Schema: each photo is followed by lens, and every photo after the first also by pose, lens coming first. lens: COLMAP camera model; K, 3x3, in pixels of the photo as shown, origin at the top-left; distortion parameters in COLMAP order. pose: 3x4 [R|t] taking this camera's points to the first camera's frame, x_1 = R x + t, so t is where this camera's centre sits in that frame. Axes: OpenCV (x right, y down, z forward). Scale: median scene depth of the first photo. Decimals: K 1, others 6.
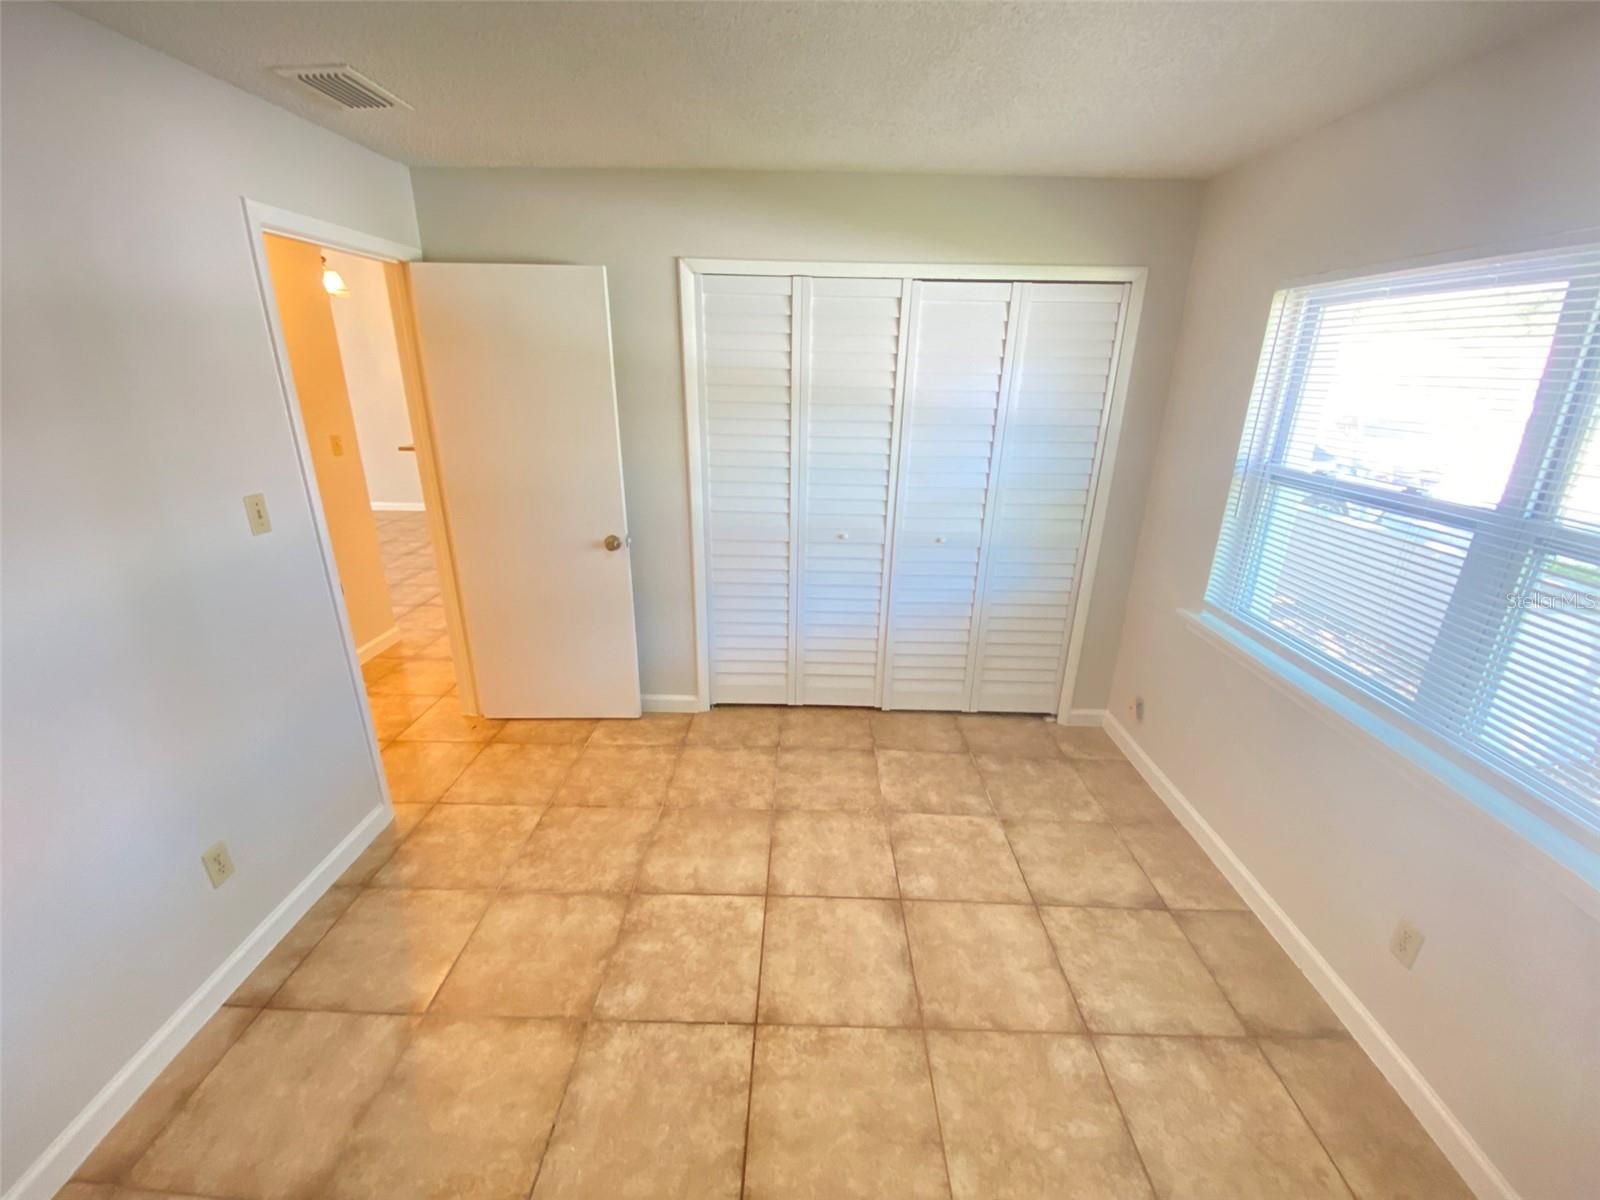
lens RADIAL K [[645.0, 0, 796.9], [0, 645.0, 588.9], [0, 0, 1]] dist [-0.012068, -0.006265]
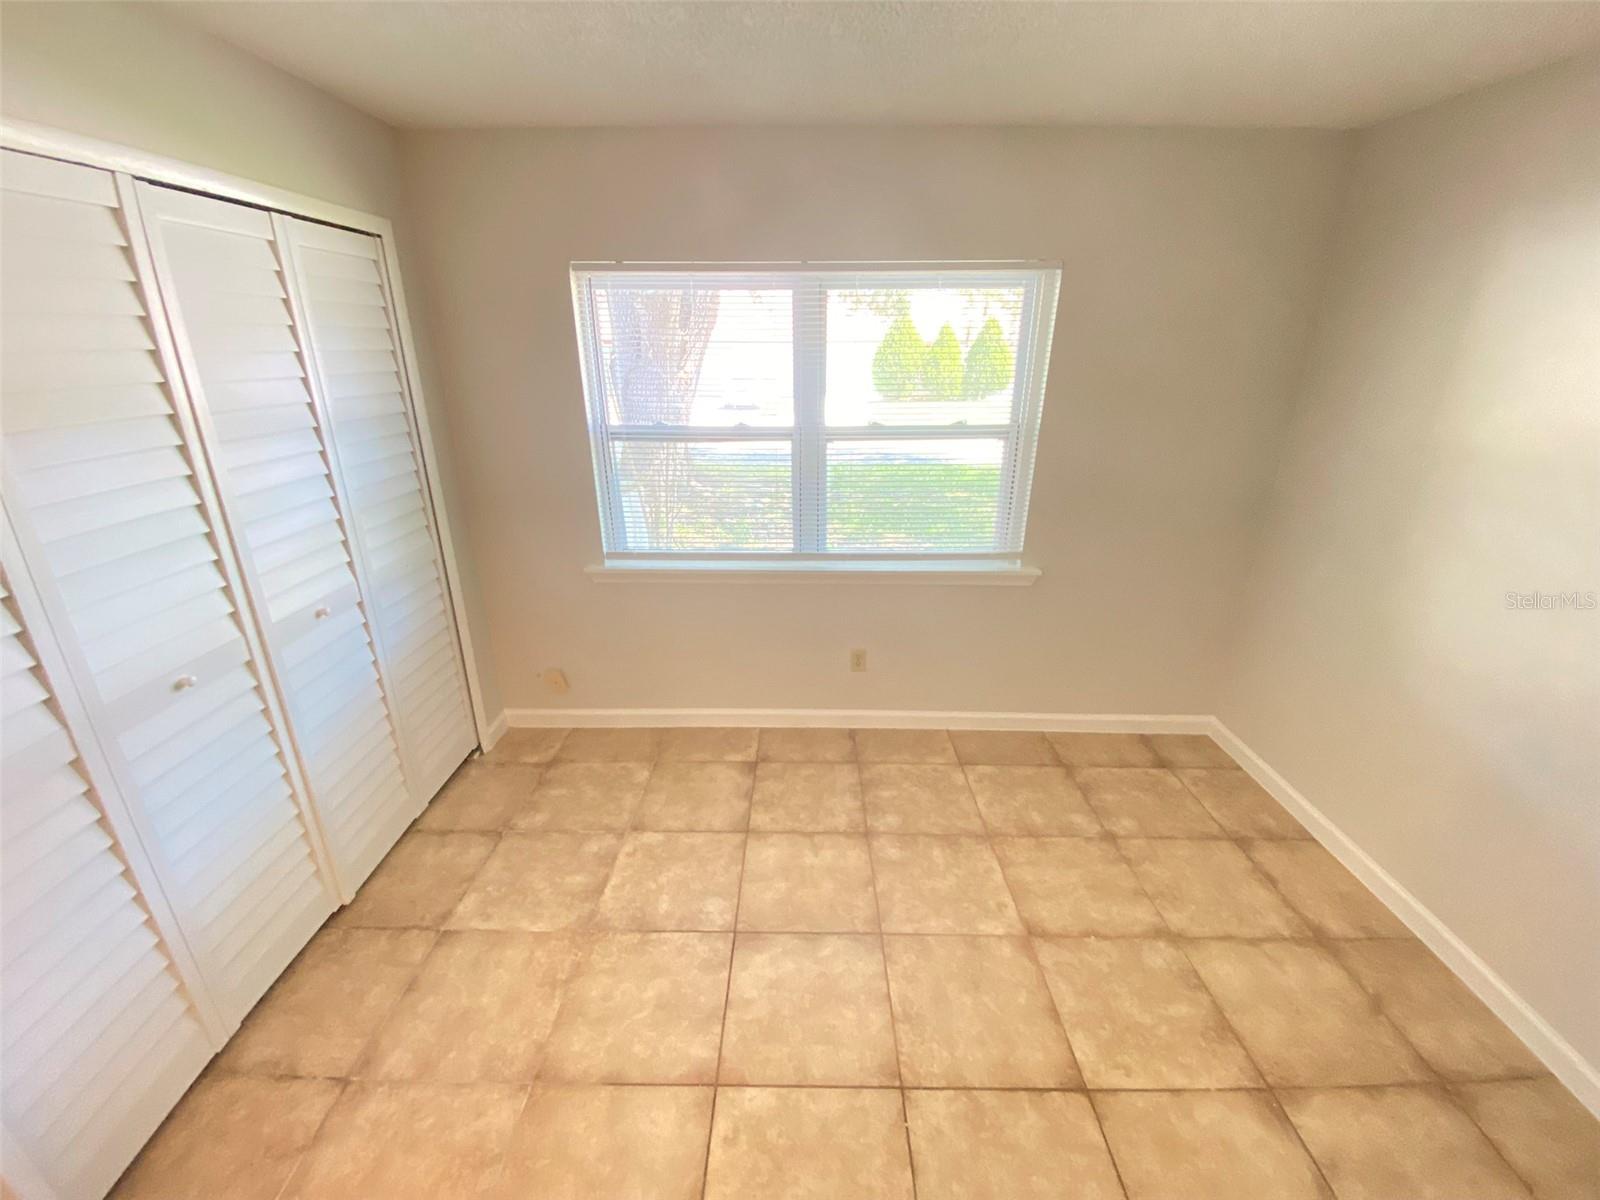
lens RADIAL K [[645.0, 0, 796.3], [0, 645.0, 598.5], [0, 0, 1]] dist [-0.012068, -0.006265]
pose [[-0.008938, -0.376954, 0.926189, -0.527155], [0.320762, 0.876199, 0.359704, -0.246551], [-0.947118, 0.300301, 0.113081, 0.688037]]
